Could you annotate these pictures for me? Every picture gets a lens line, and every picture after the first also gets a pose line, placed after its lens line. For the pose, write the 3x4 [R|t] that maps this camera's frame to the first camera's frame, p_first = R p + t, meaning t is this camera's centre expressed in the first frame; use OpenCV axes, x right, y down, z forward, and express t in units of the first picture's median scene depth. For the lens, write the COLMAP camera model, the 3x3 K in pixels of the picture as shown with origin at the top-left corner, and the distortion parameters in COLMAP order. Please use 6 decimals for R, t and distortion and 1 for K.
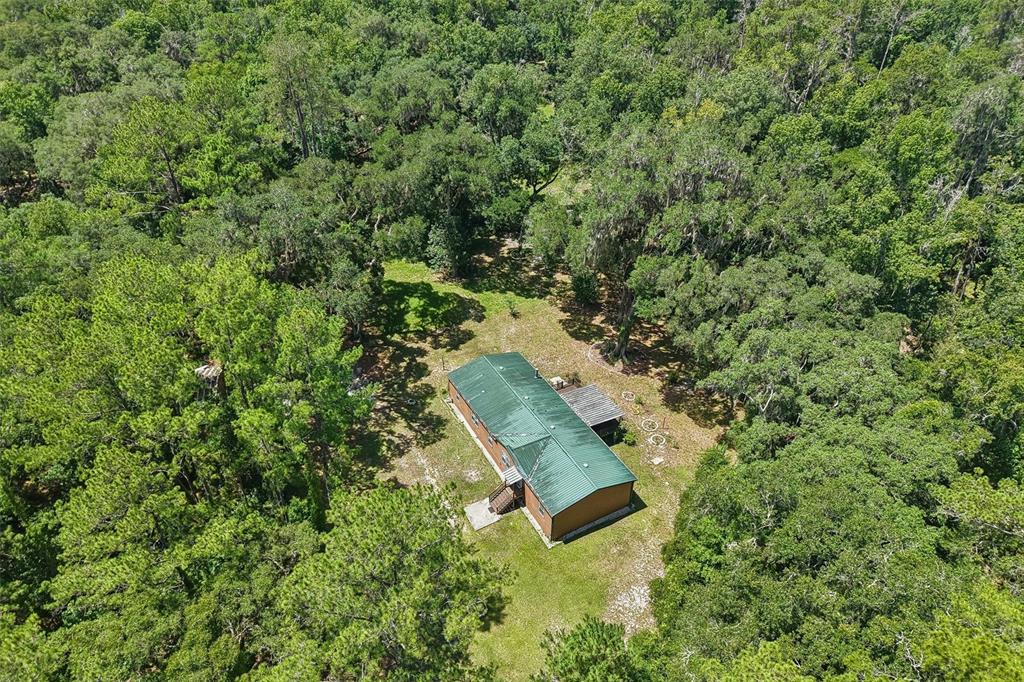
lens RADIAL K [[709.8, 0, 515.5], [0, 709.8, 344.5], [0, 0, 1]] dist [0.005311, -0.009573]
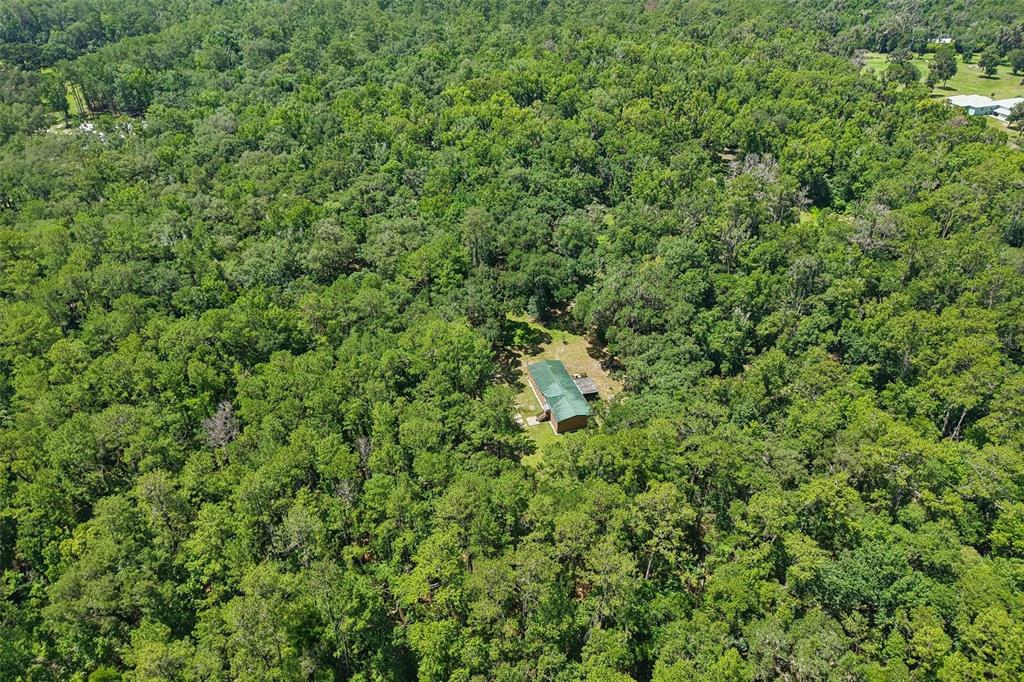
lens RADIAL K [[709.8, 0, 512.2], [0, 709.8, 340.3], [0, 0, 1]] dist [0.005311, -0.009573]
pose [[0.979761, 0.108648, -0.168120, 0.213965], [-0.111558, 0.993726, -0.007938, -0.016412], [0.166203, 0.026532, 0.985735, -1.186615]]
